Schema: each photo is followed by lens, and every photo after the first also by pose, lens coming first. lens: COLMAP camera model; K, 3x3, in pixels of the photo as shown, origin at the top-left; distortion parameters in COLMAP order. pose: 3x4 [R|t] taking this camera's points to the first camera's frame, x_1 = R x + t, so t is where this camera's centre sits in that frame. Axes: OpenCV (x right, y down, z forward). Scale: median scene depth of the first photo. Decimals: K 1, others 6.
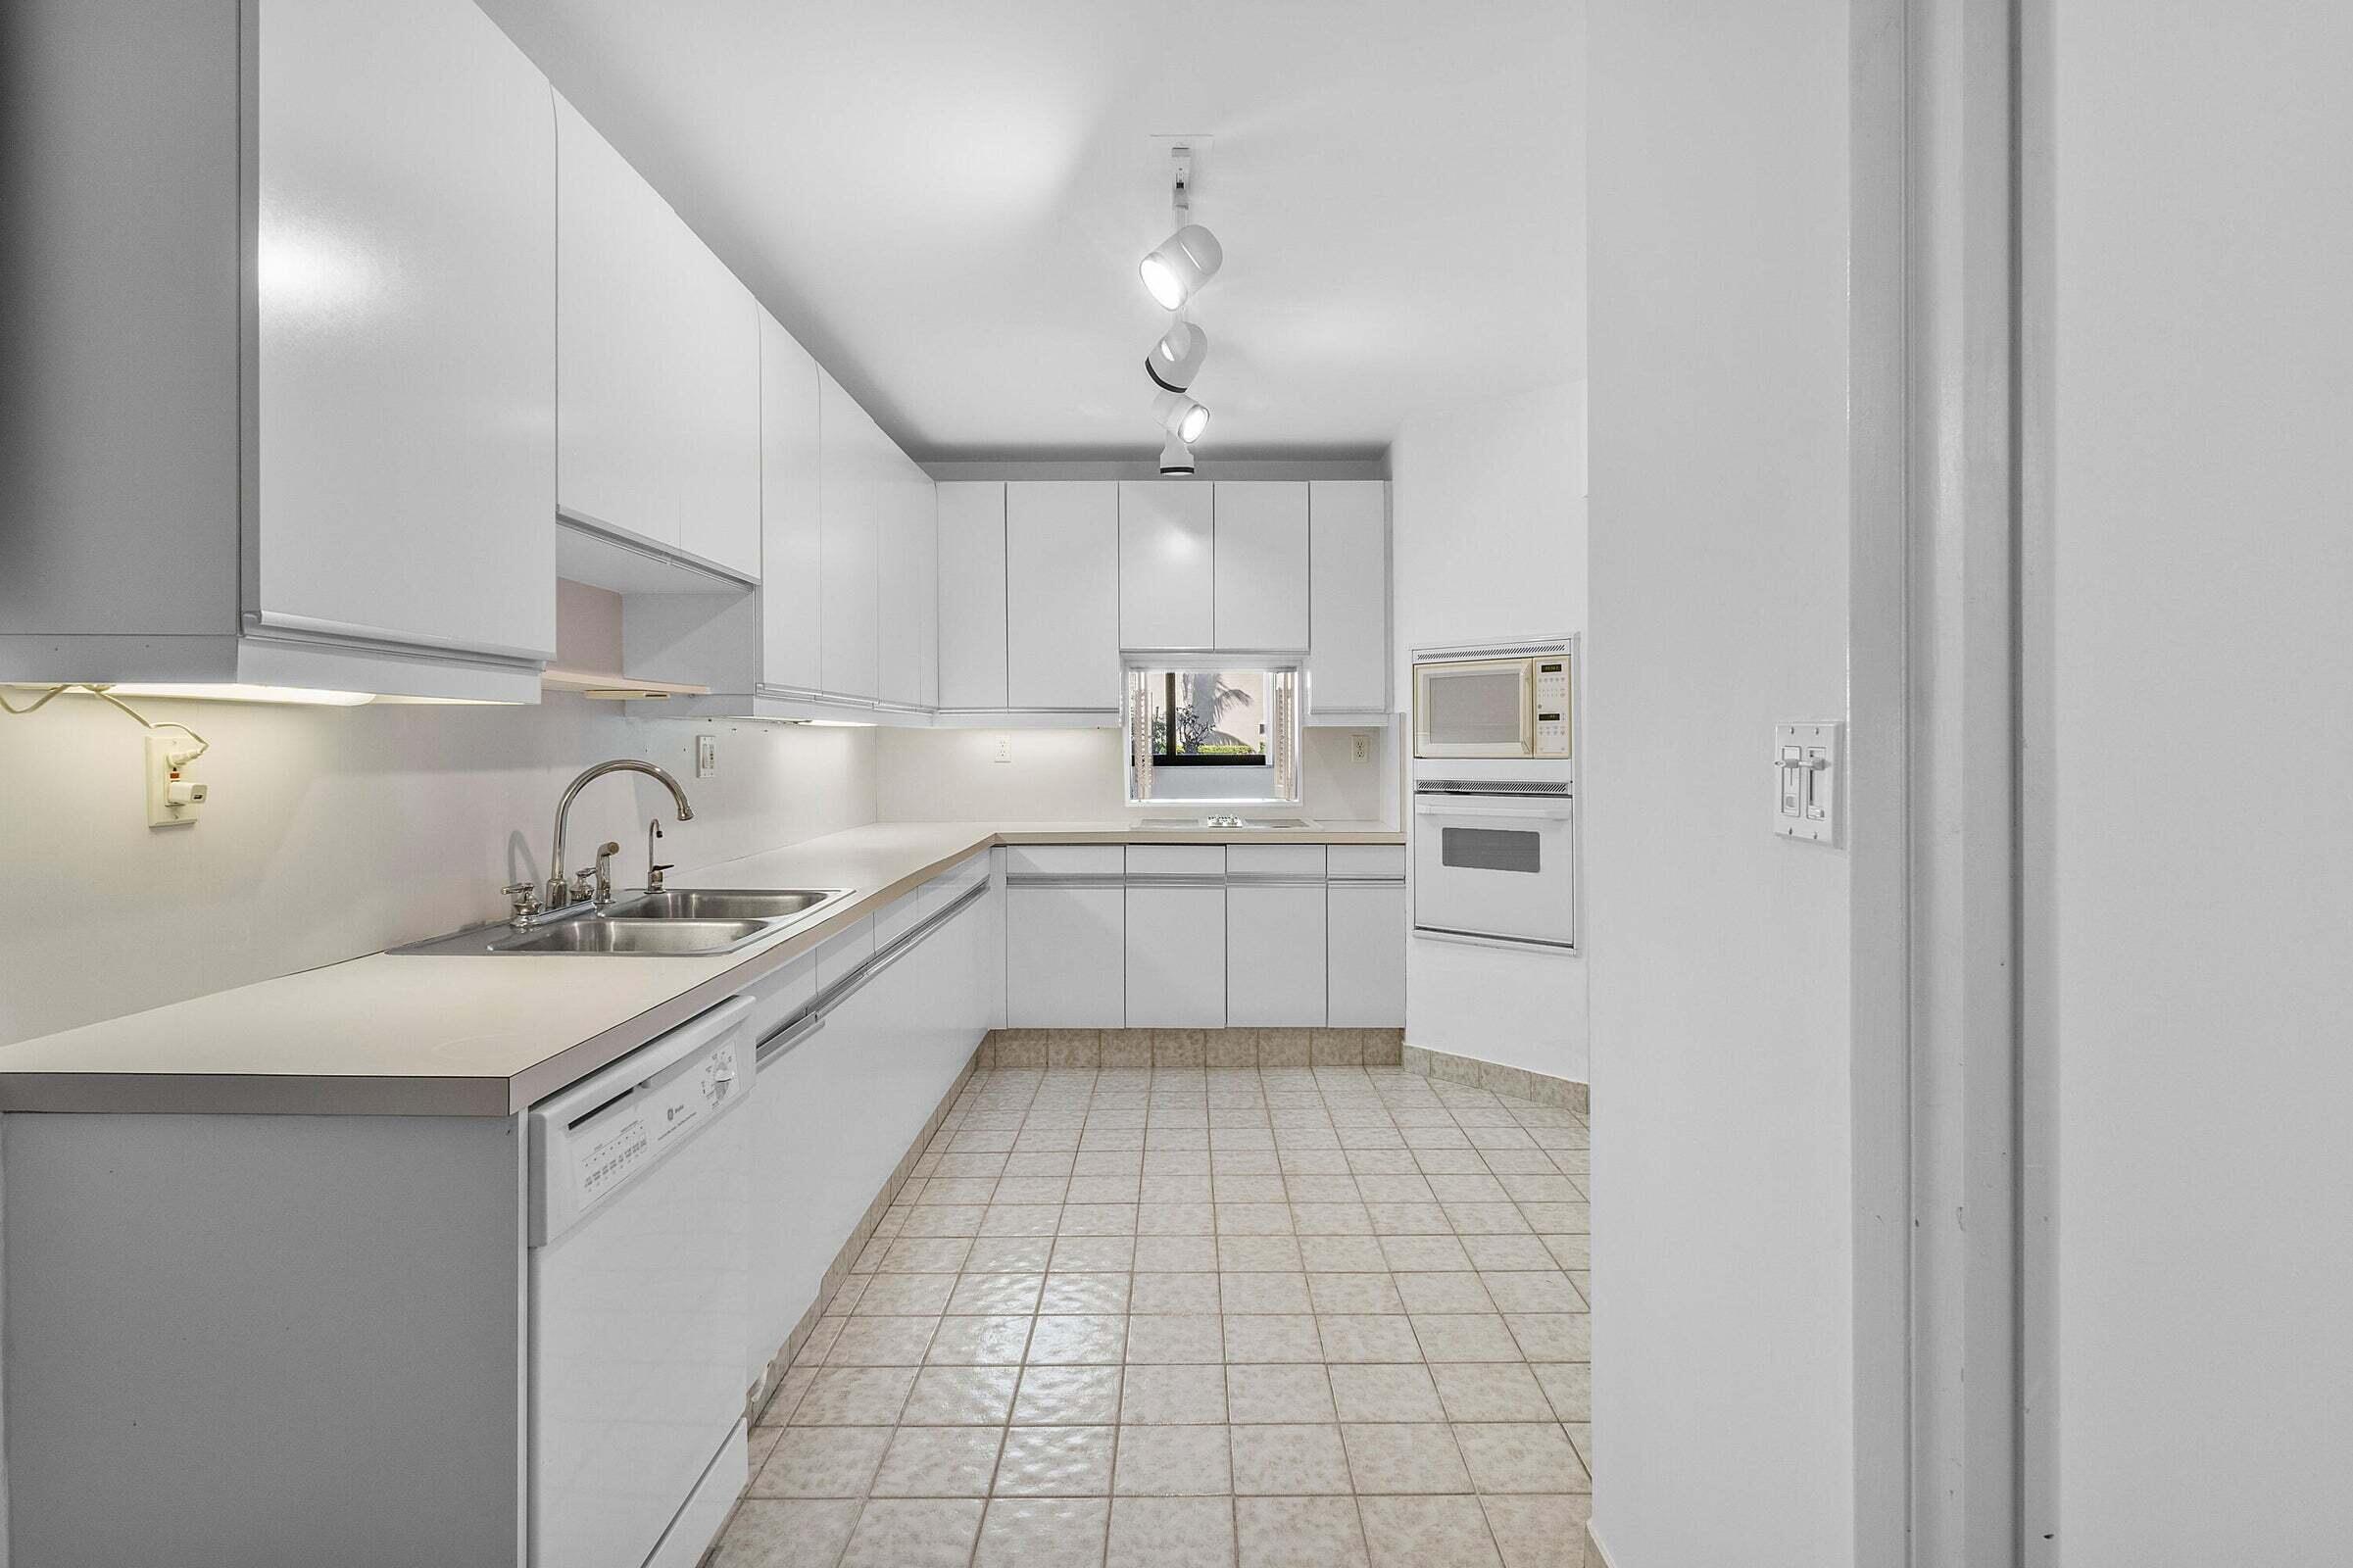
lens RADIAL K [[1155.0, 0, 1217.0], [0, 1155.0, 755.3], [0, 0, 1]] dist [0.010764, 0.000264]
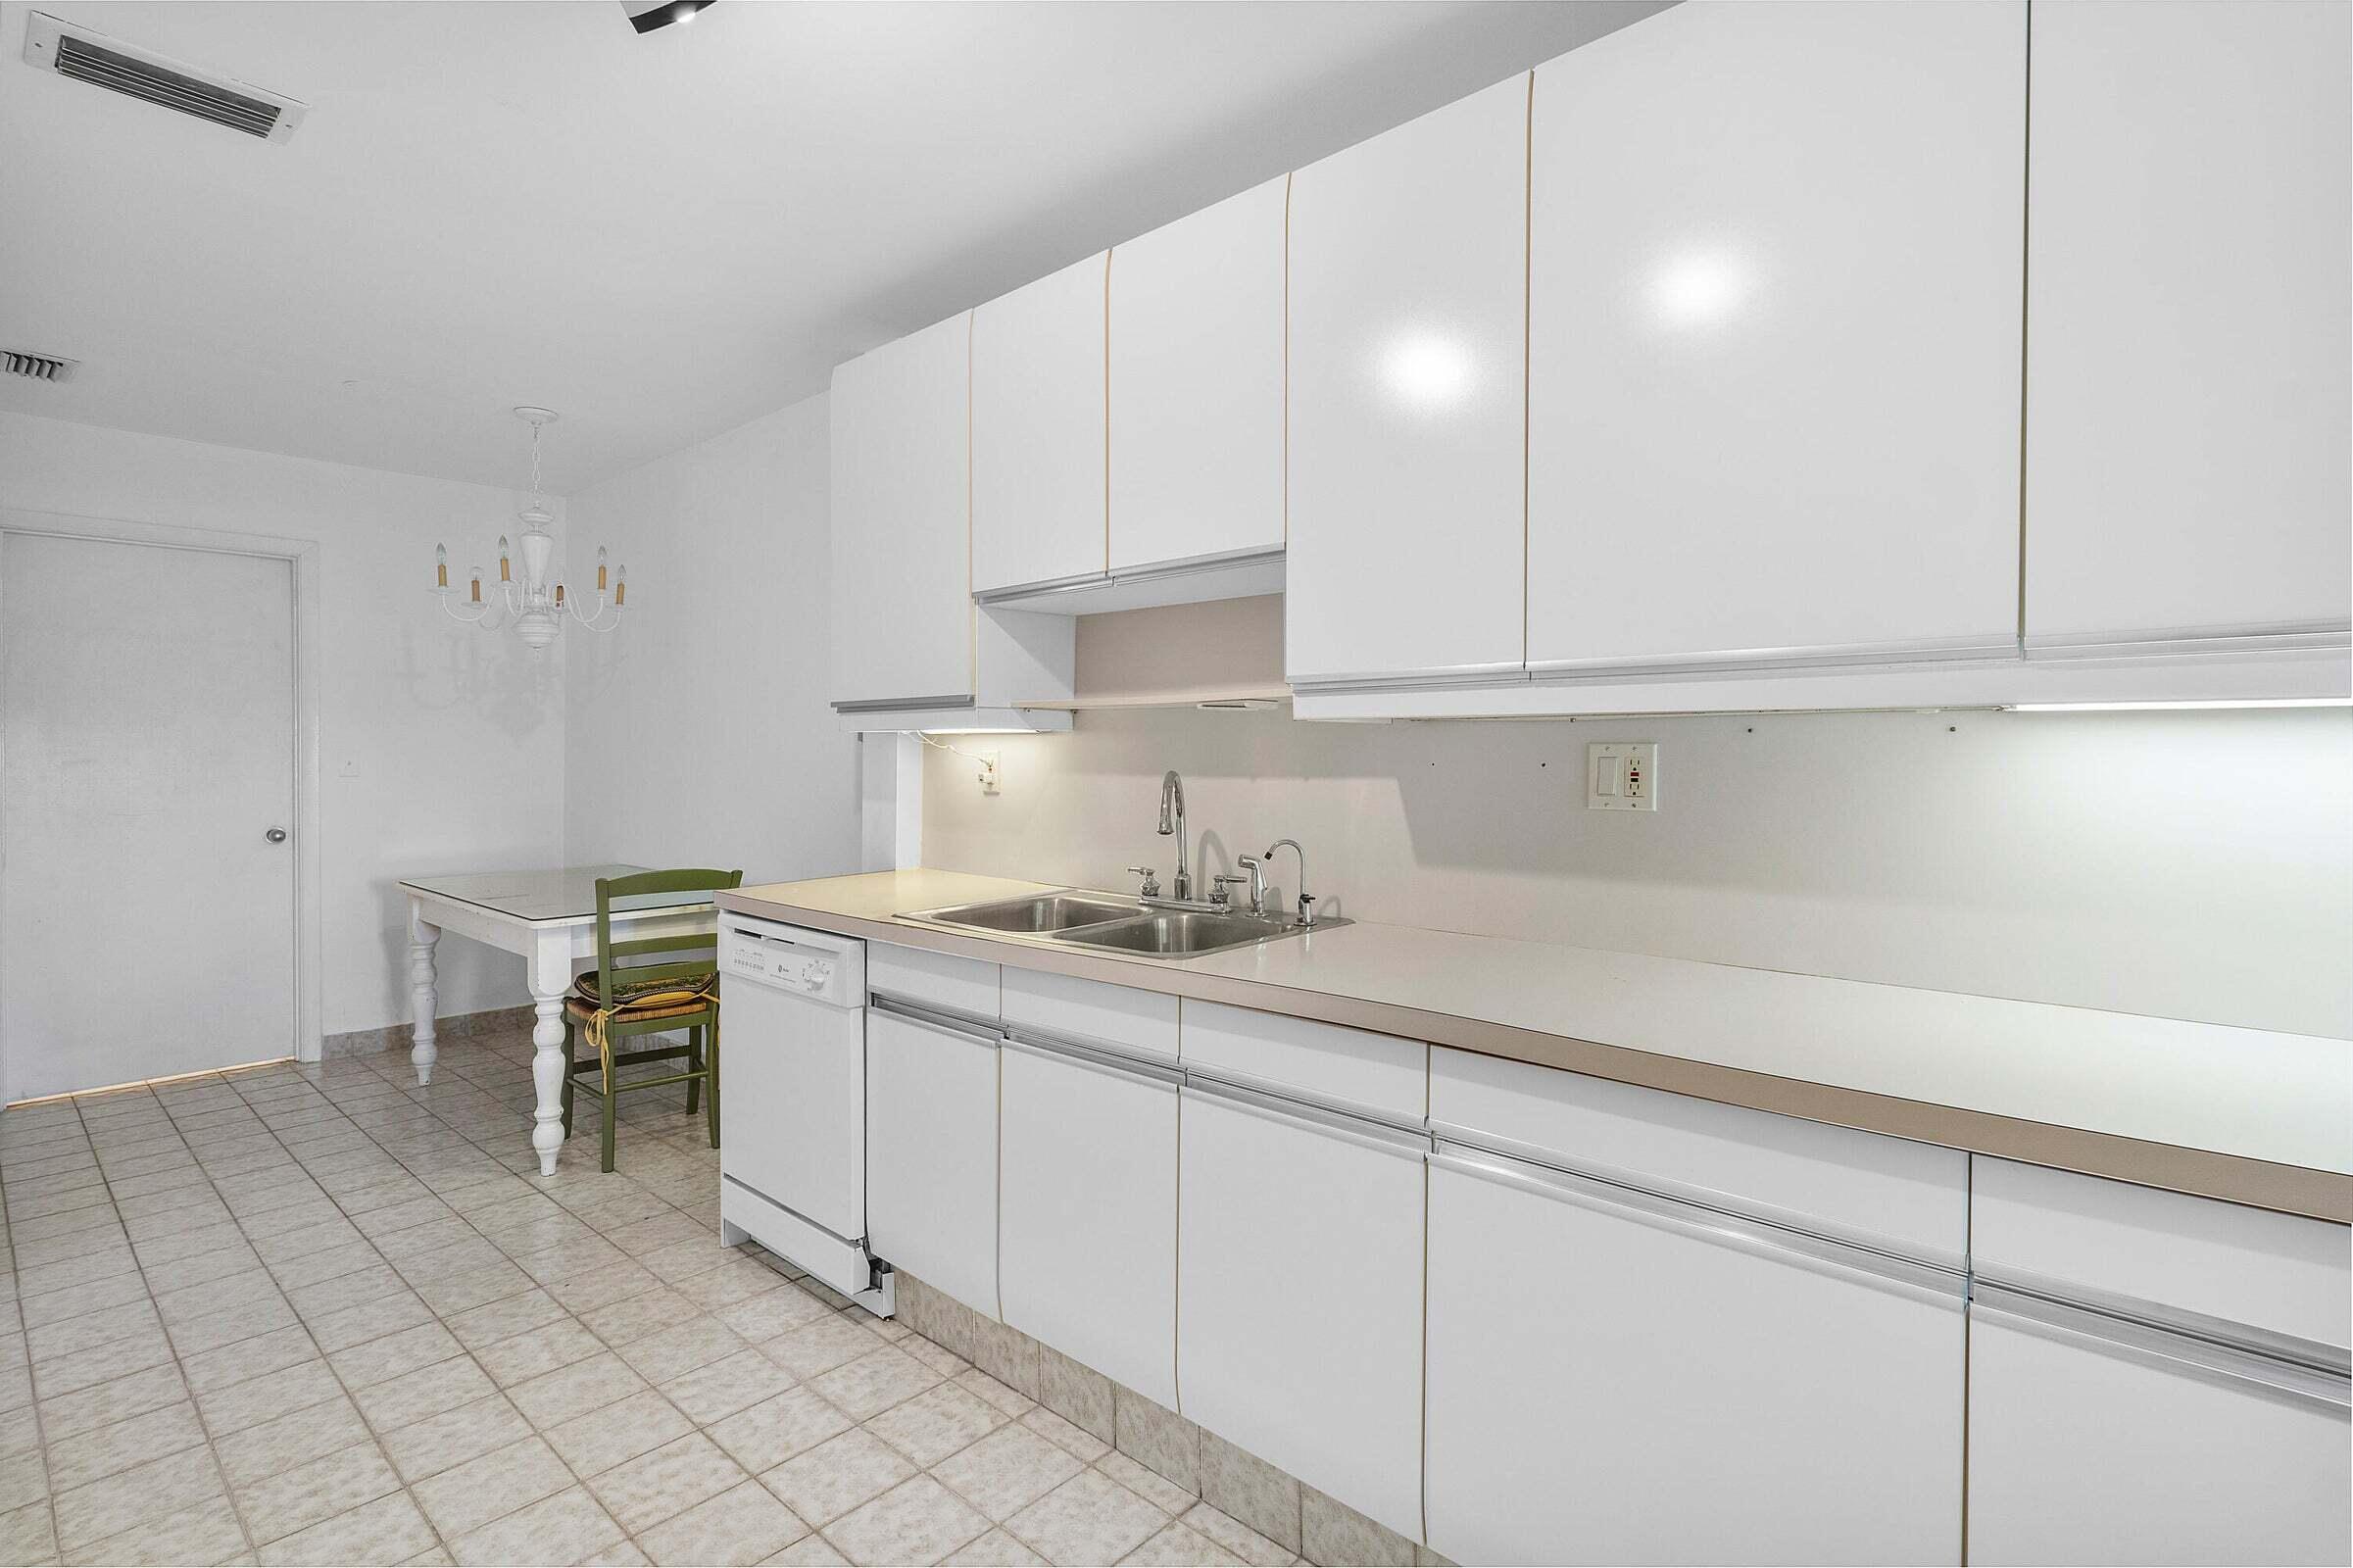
lens RADIAL K [[1155.0, 0, 1217.0], [0, 1155.0, 755.3], [0, 0, 1]] dist [0.010764, 0.000264]
pose [[-0.686389, 0.005363, -0.727214, 0.265308], [-0.005135, 0.999912, 0.012221, -0.027472], [0.727216, 0.012123, -0.686302, 2.063757]]
